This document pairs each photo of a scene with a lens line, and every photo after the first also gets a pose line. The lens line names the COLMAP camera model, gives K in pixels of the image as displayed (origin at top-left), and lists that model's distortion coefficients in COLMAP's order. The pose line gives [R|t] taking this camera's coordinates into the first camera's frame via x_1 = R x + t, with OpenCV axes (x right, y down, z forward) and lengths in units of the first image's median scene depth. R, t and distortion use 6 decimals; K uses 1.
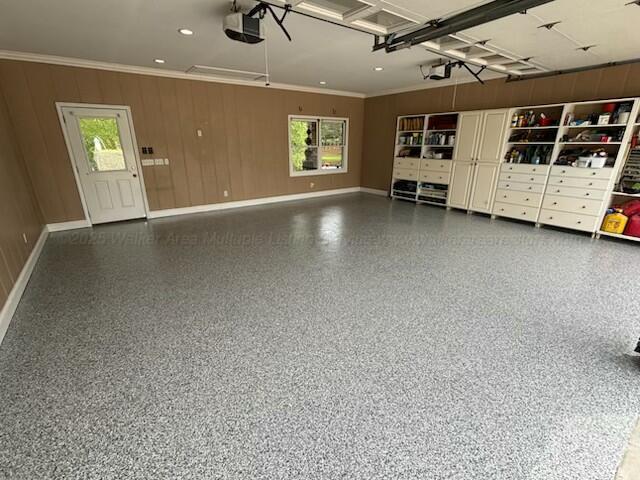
lens RADIAL K [[290.5, 0, 321.7], [0, 290.5, 241.4], [0, 0, 1]] dist [-0.002306, 0.000249]
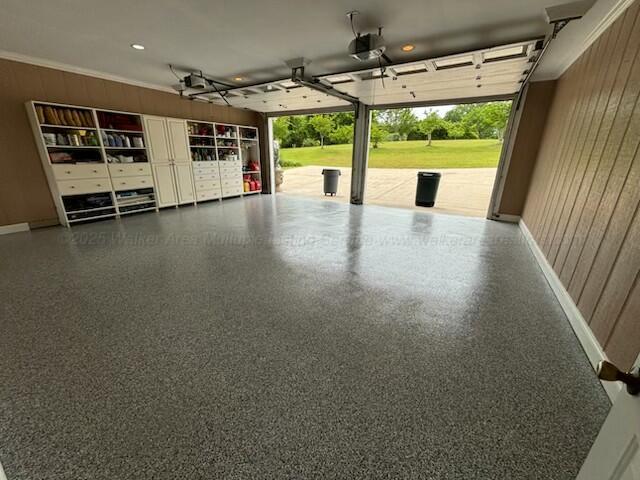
lens RADIAL K [[258.4, 0, 321.1], [0, 258.4, 236.8], [0, 0, 1]] dist [0.001438, 0.000216]
pose [[-0.355618, -0.307556, 0.882579, -0.610760], [0.278638, 0.866479, 0.414217, -0.254227], [-0.892131, 0.393223, -0.222439, 0.746782]]
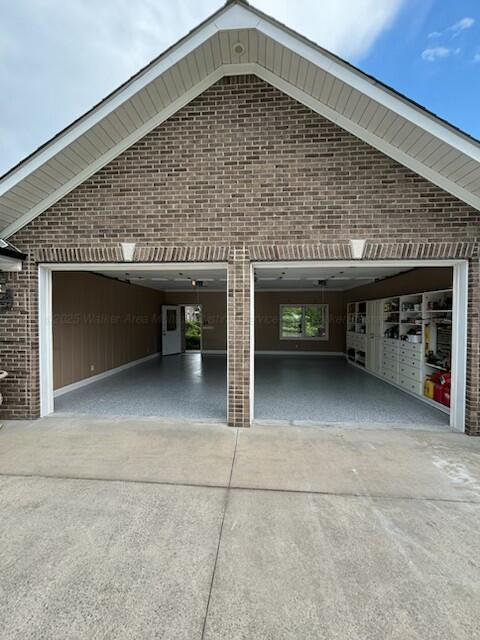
lens RADIAL K [[258.4, 0, 239.0], [0, 258.4, 321.1], [0, 0, 1]] dist [0.001438, 0.000216]
pose [[0.741993, 0.017235, -0.670187, 0.790488], [-0.219065, 0.951027, -0.218079, 0.047302], [0.633607, 0.308627, 0.709431, -0.223646]]
